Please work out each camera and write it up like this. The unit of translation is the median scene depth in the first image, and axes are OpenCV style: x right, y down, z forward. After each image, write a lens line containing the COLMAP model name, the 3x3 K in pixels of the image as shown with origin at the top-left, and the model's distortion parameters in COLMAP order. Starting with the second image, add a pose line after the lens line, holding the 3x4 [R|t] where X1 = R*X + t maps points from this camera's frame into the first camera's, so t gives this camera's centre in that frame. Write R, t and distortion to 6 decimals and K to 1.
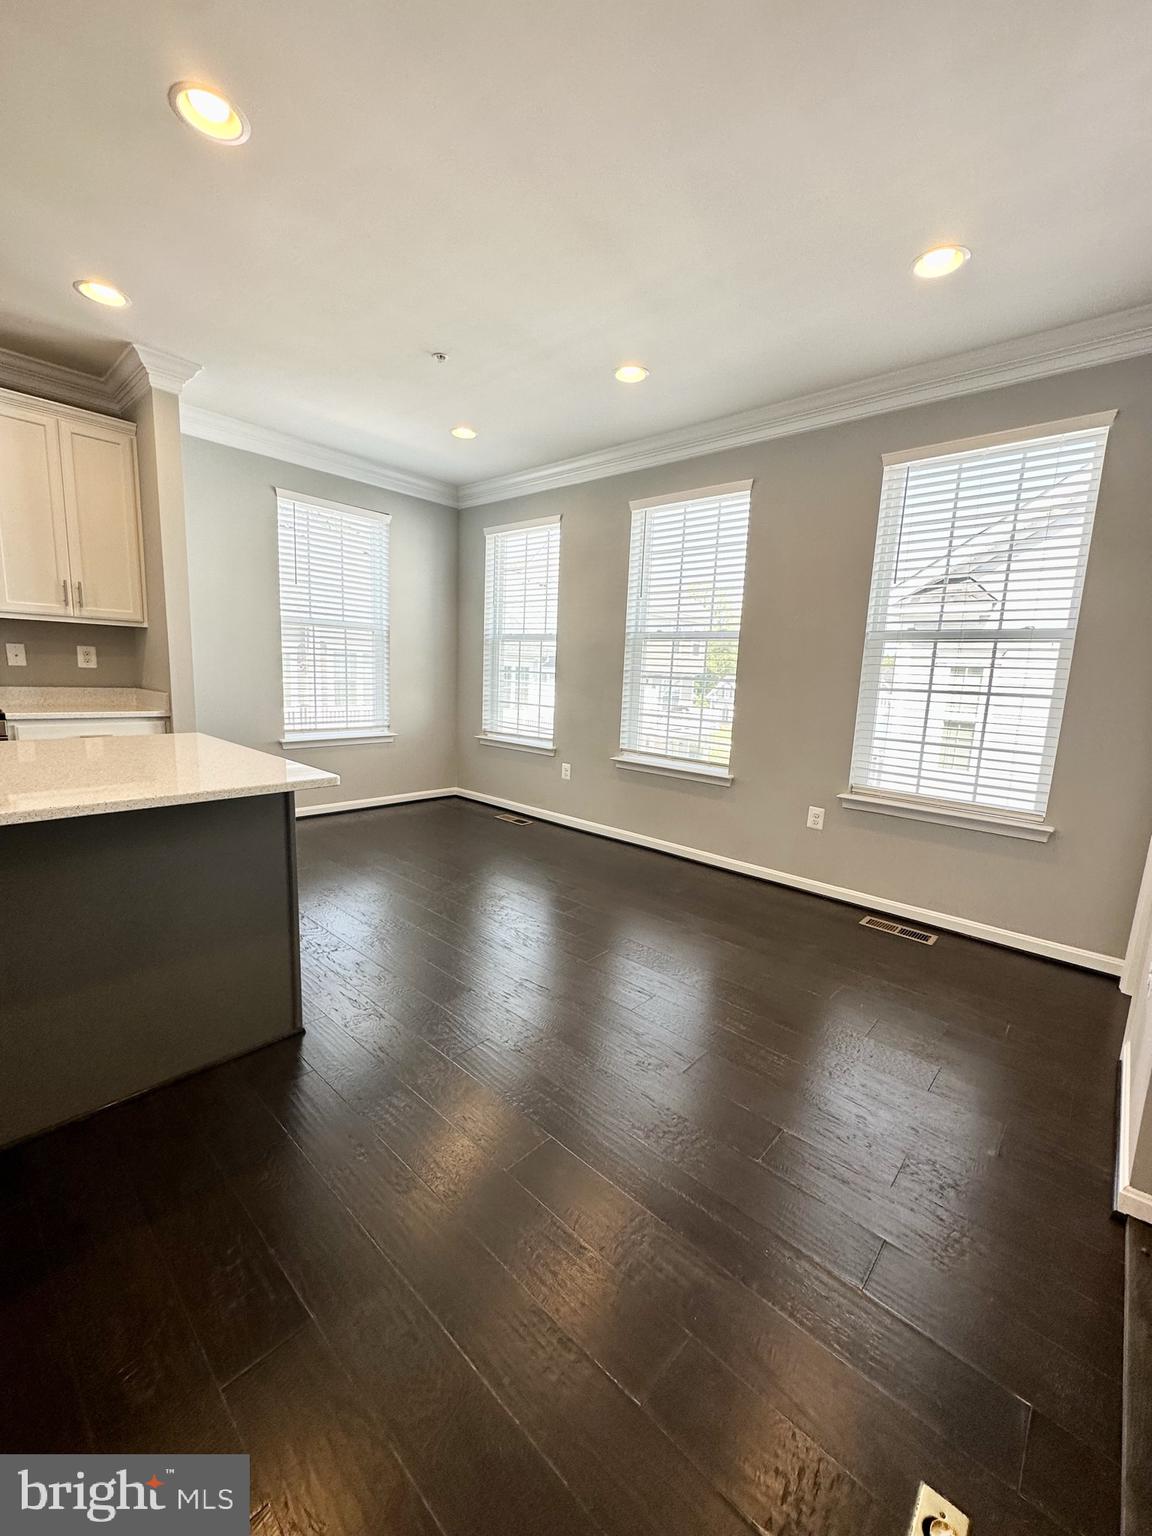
lens RADIAL K [[615.5, 0, 576.1], [0, 615.5, 756.9], [0, 0, 1]] dist [-0.005607, 0.001830]
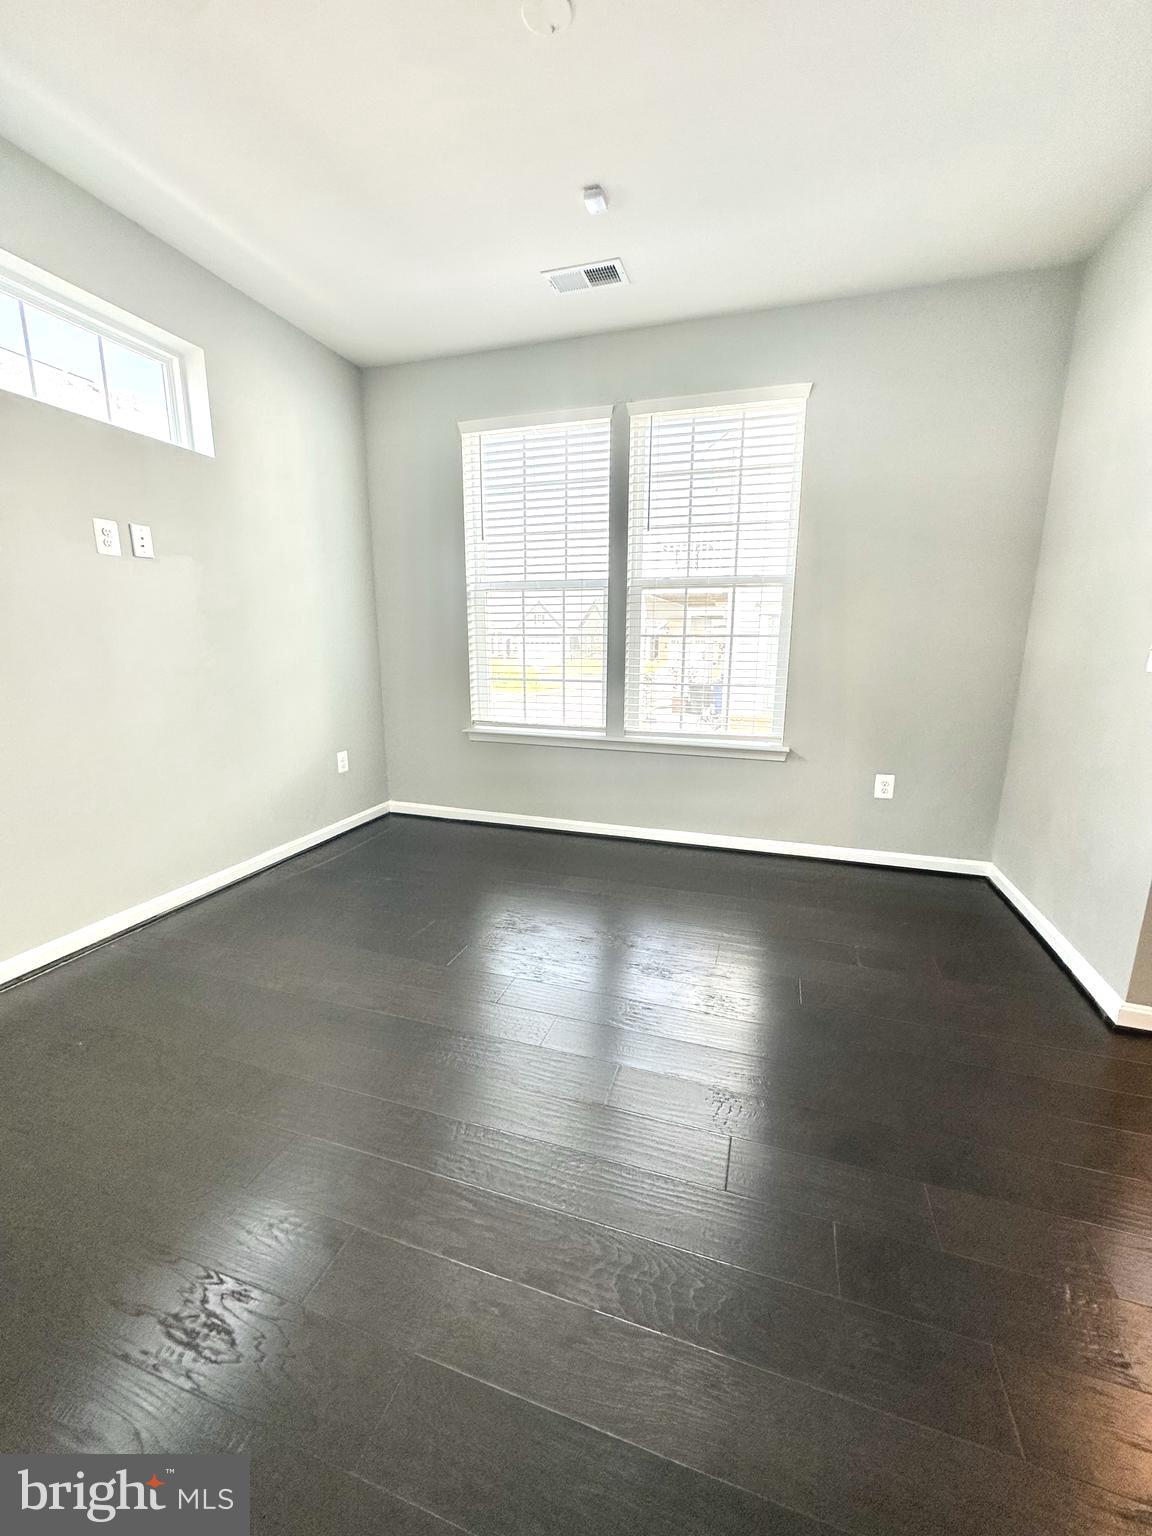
lens RADIAL K [[615.5, 0, 538.8], [0, 615.5, 760.1], [0, 0, 1]] dist [-0.005607, 0.001830]
pose [[0.914567, -0.127692, 0.383747, -0.222769], [0.097728, 0.990506, 0.096681, -0.040503], [-0.392449, -0.050918, 0.918363, 0.207218]]
